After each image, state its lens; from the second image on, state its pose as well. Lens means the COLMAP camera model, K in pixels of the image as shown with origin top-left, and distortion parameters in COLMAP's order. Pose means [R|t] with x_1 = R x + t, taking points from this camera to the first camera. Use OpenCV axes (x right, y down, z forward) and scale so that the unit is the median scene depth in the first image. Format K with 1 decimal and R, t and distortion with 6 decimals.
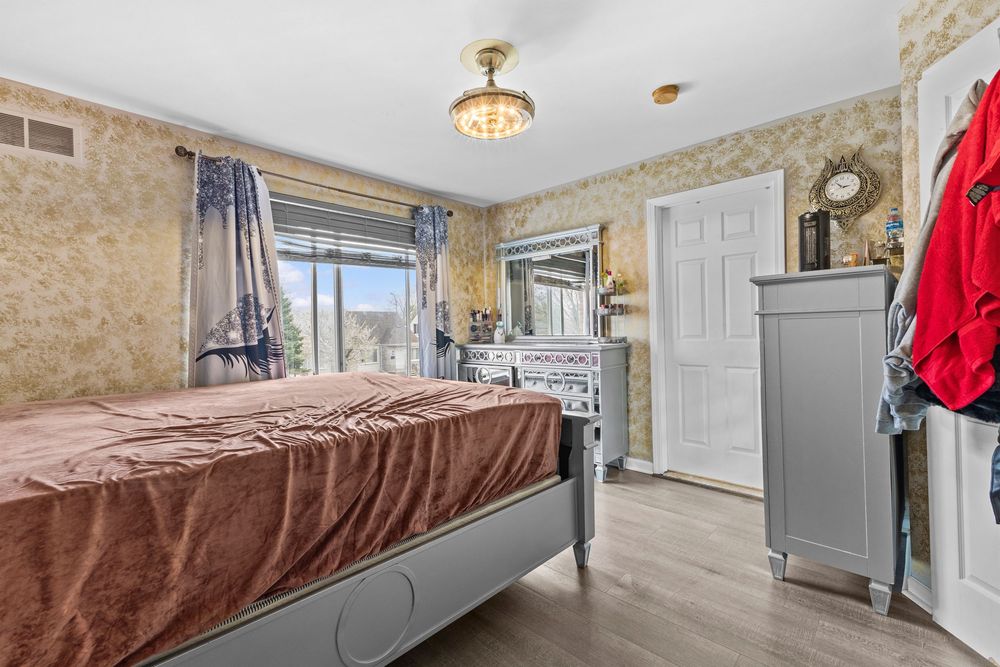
lens RADIAL K [[435.5, 0, 494.8], [0, 435.5, 334.3], [0, 0, 1]] dist [0.009555, -0.001368]
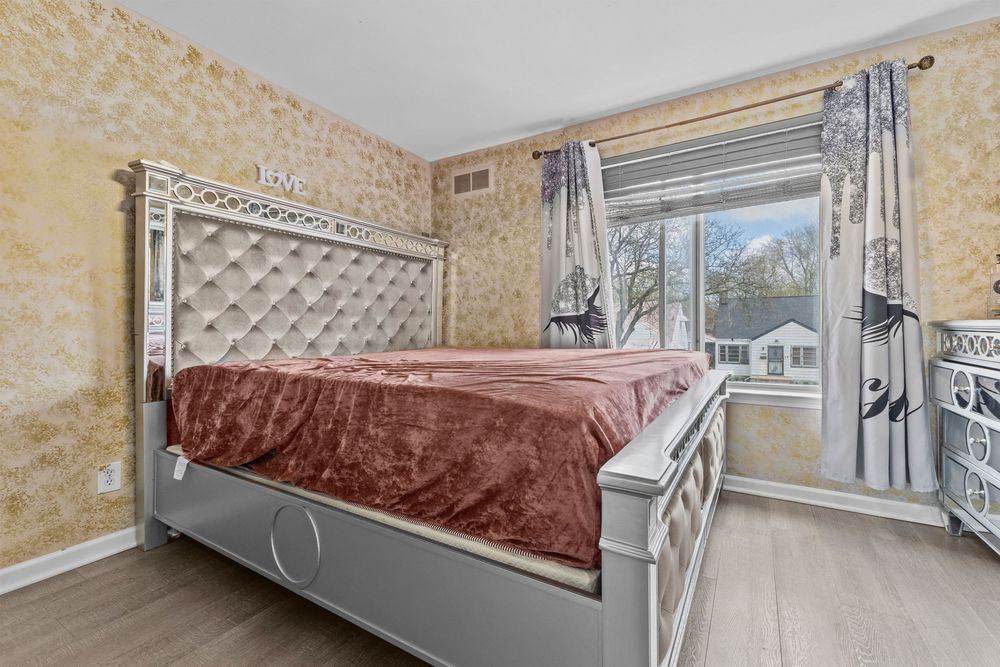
lens RADIAL K [[435.5, 0, 497.3], [0, 435.5, 326.4], [0, 0, 1]] dist [0.009555, -0.001368]
pose [[0.211286, 0.030036, -0.976963, 0.437893], [-0.001763, 0.999538, 0.030349, 0.022590], [0.977423, -0.004690, 0.211241, 0.595932]]
